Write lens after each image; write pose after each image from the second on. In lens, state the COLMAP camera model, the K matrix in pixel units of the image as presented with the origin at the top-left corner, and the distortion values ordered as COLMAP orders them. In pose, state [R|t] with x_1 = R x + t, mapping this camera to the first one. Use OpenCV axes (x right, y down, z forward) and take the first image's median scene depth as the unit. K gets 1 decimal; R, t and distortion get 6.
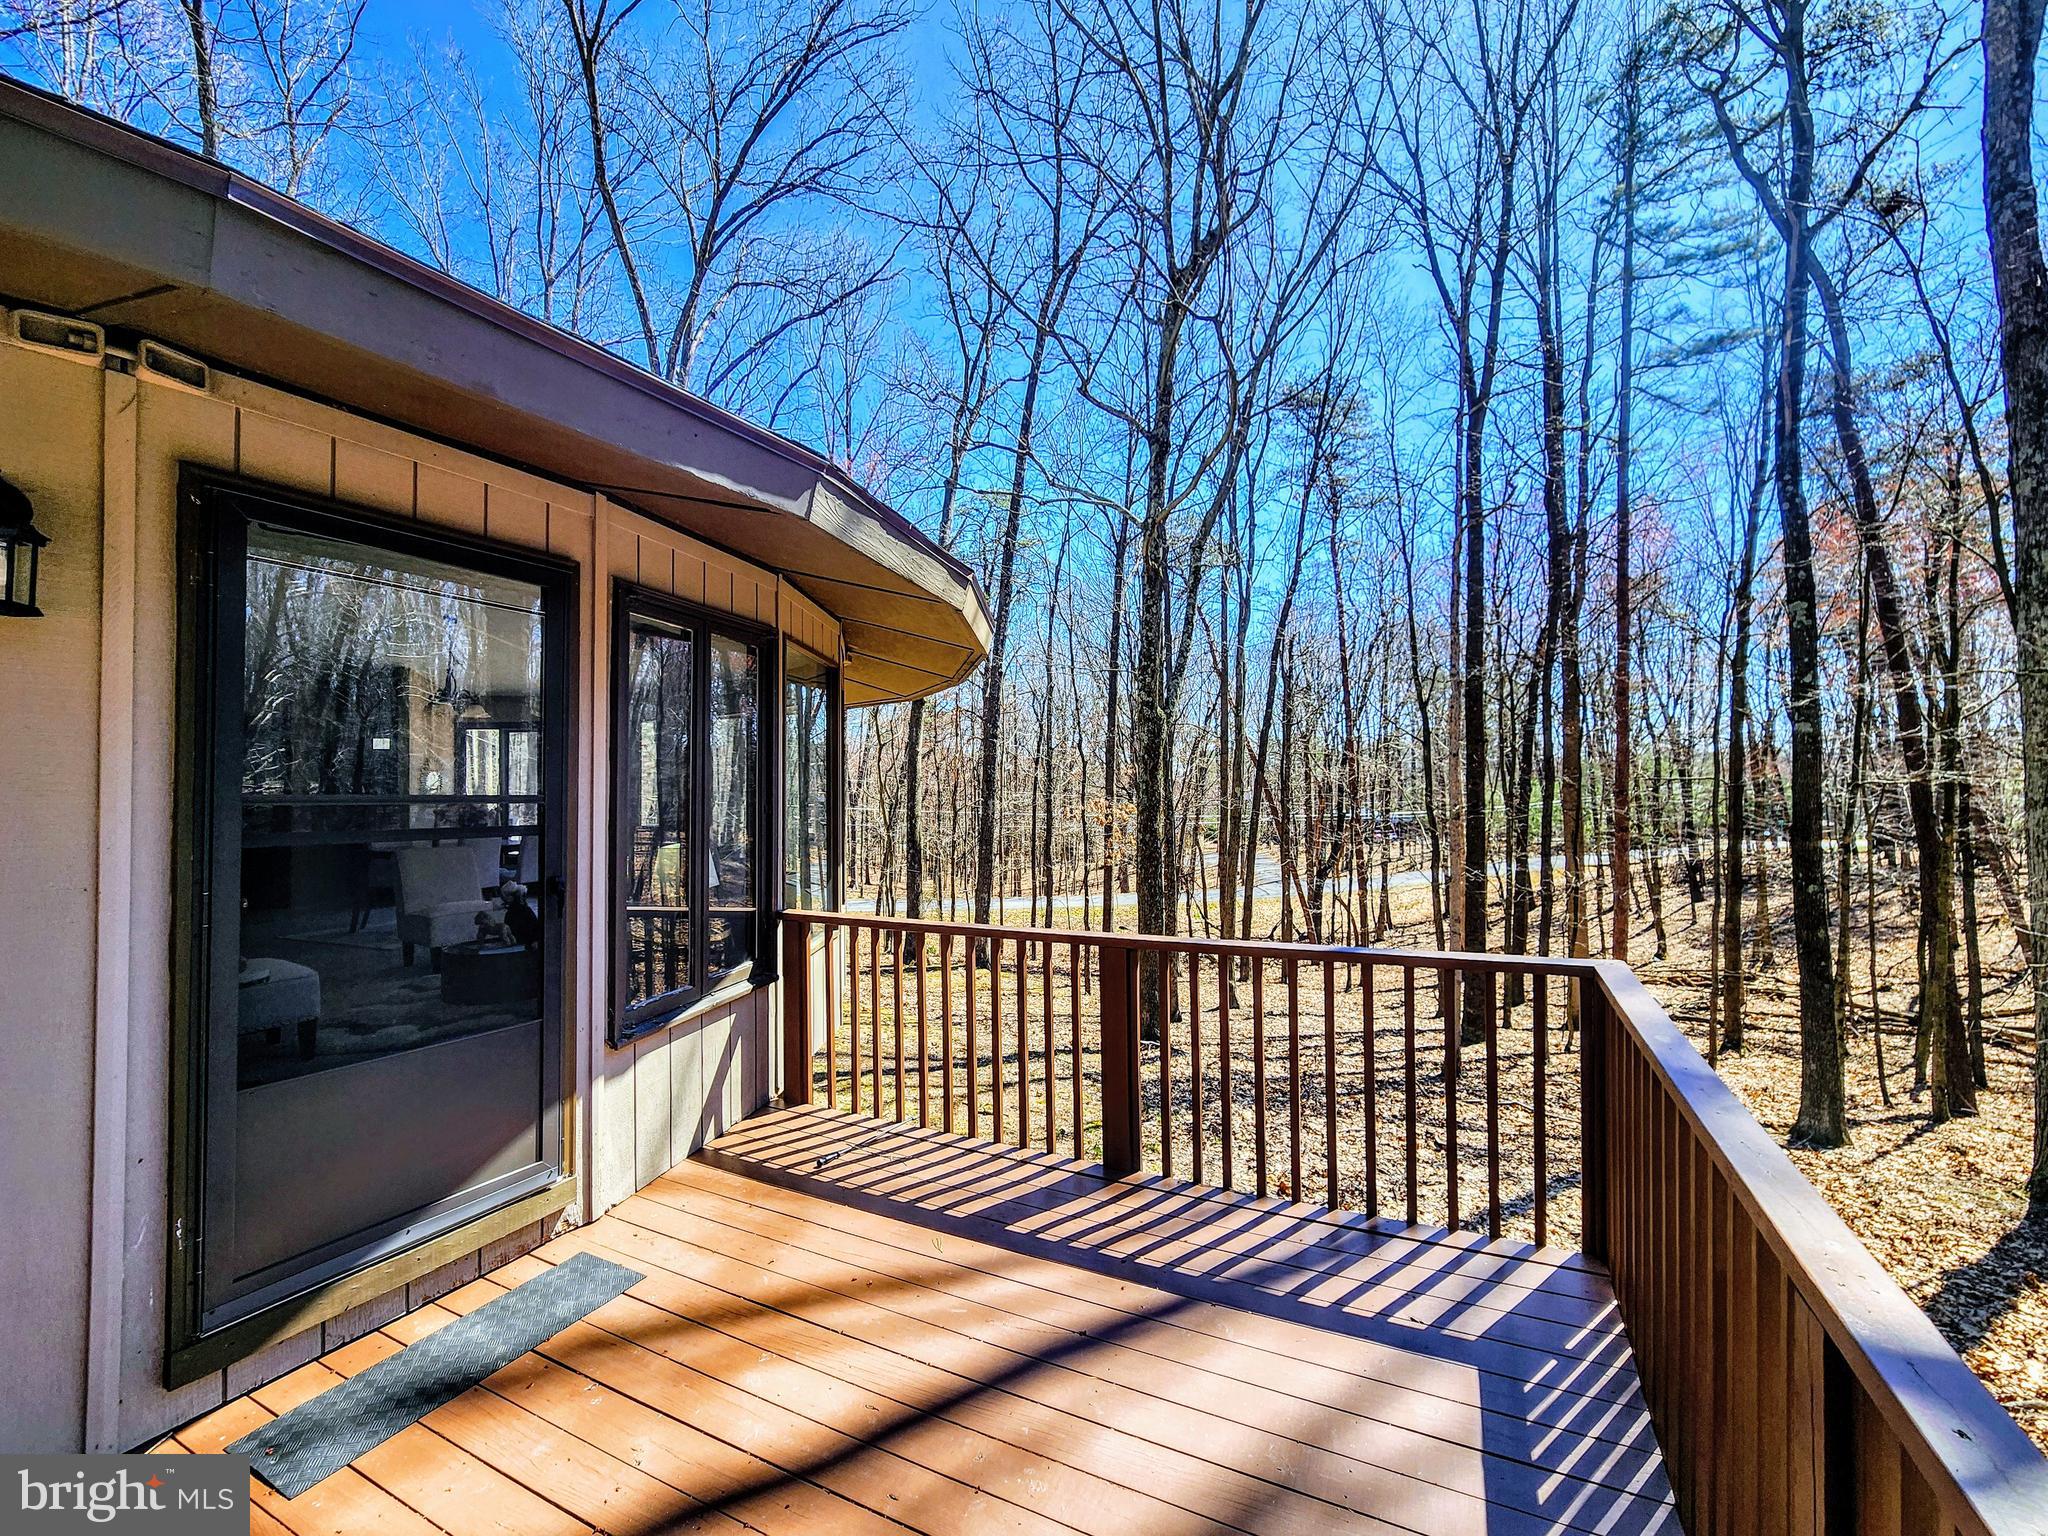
lens RADIAL K [[840.9, 0, 1017.3], [0, 840.9, 771.5], [0, 0, 1]] dist [0.000196, 0.000019]
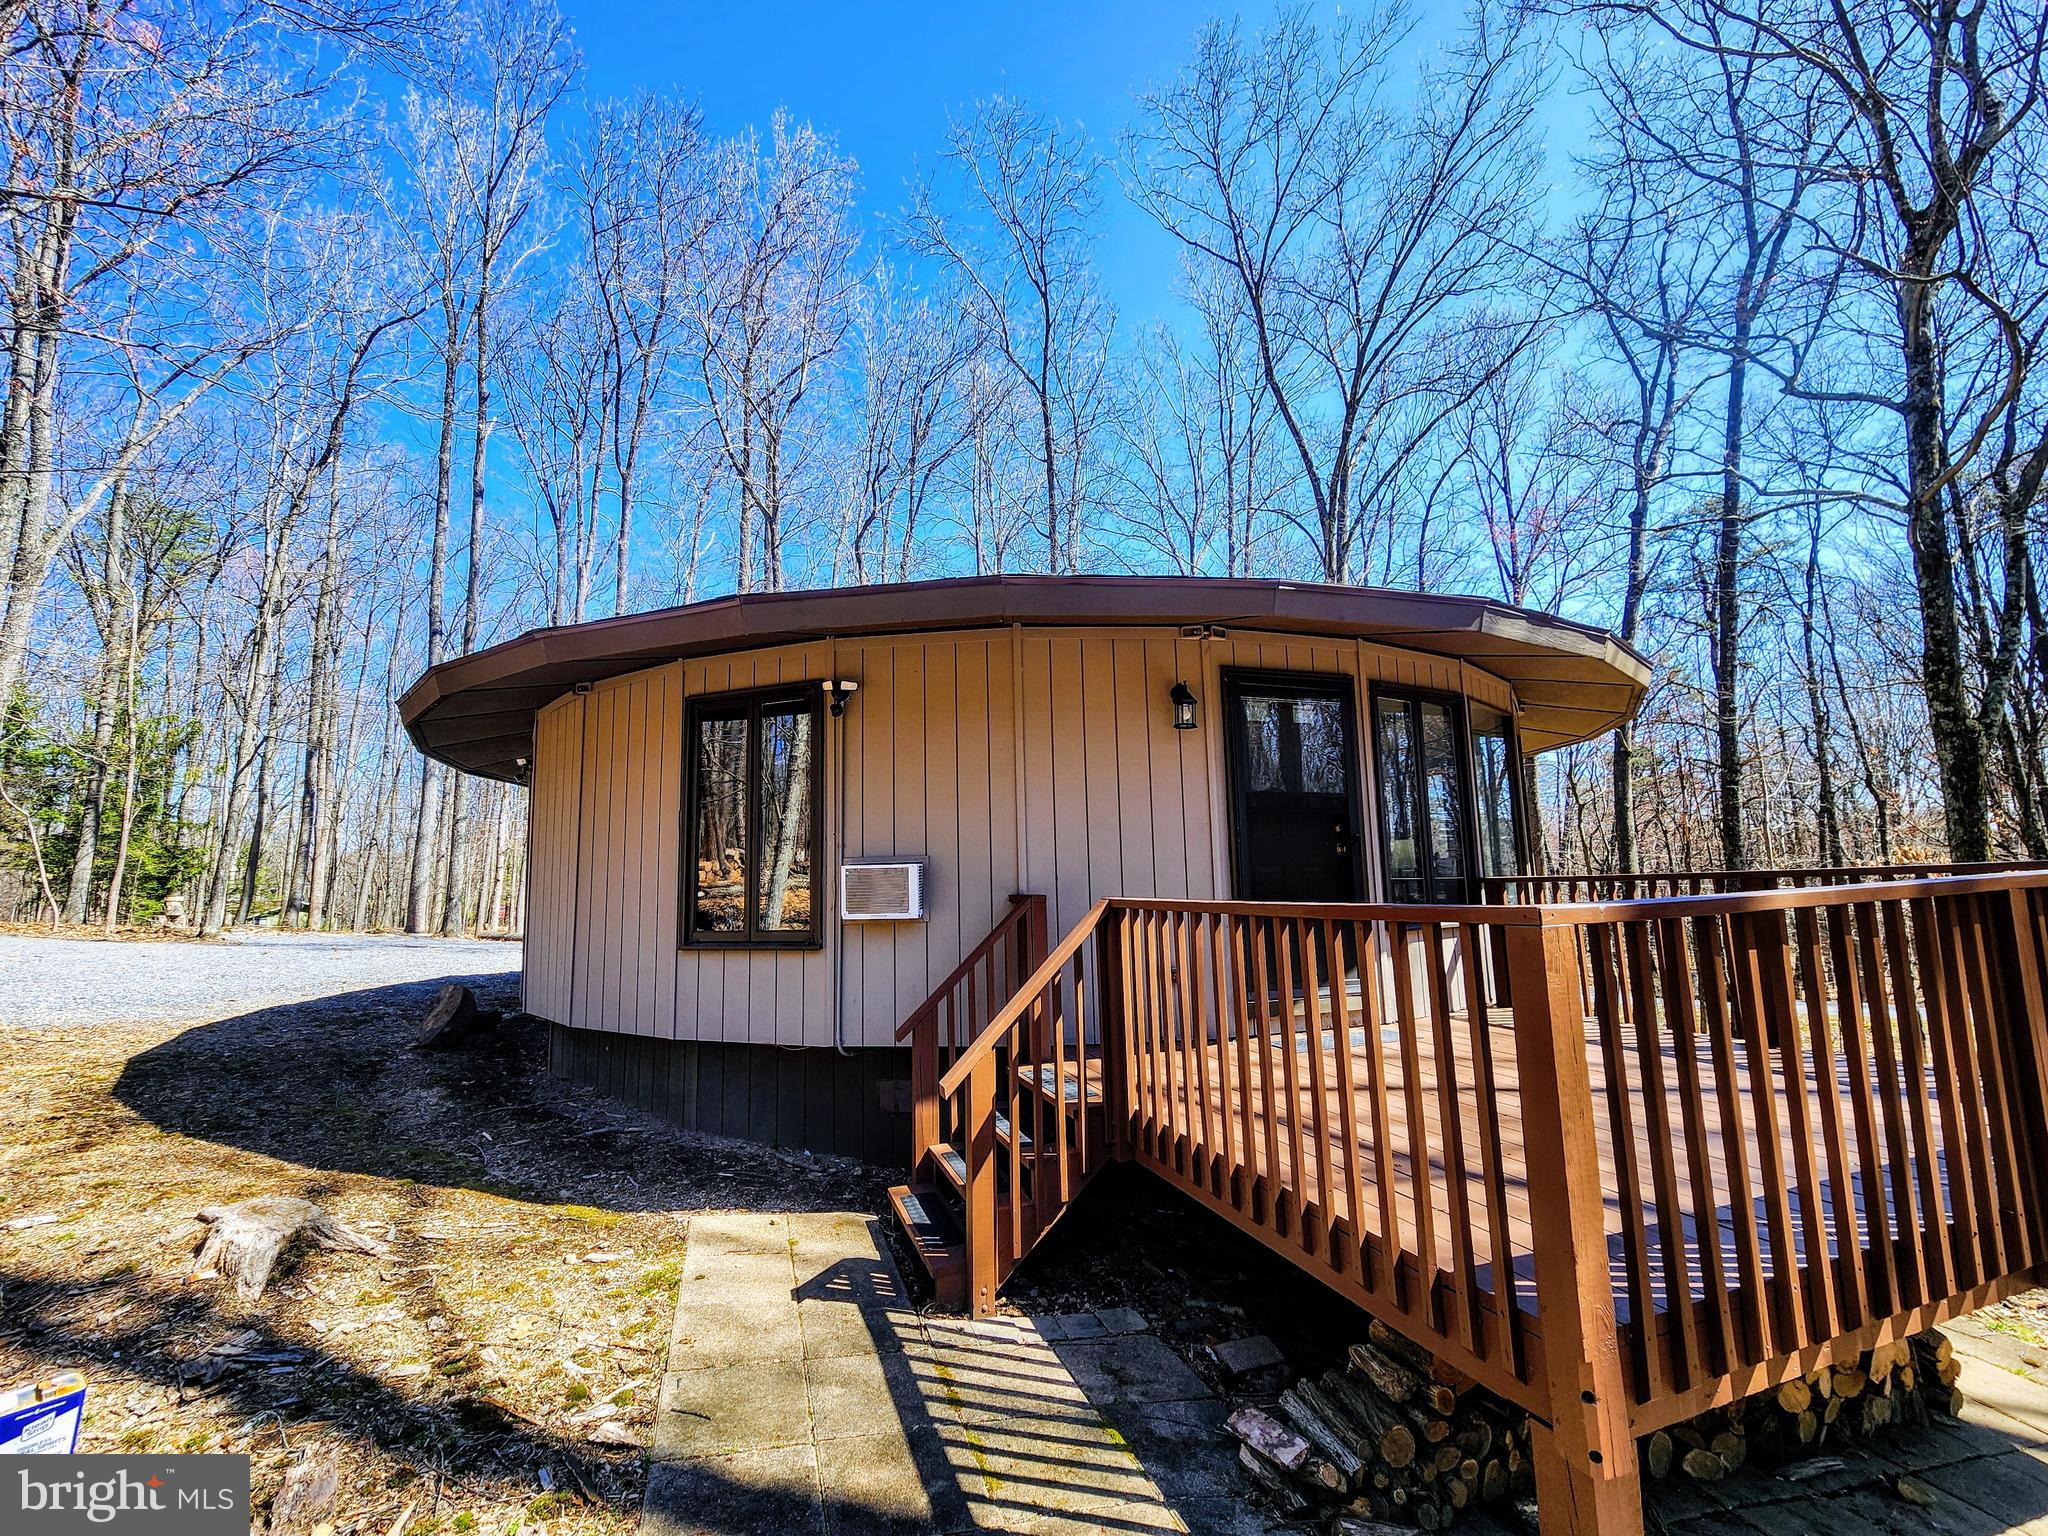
lens RADIAL K [[840.9, 0, 1017.3], [0, 840.9, 771.5], [0, 0, 1]] dist [0.000196, 0.000019]
pose [[0.724278, -0.103268, -0.681731, 0.054118], [0.032197, 0.992708, -0.116167, 0.042268], [0.688756, 0.062188, 0.722321, -0.227636]]
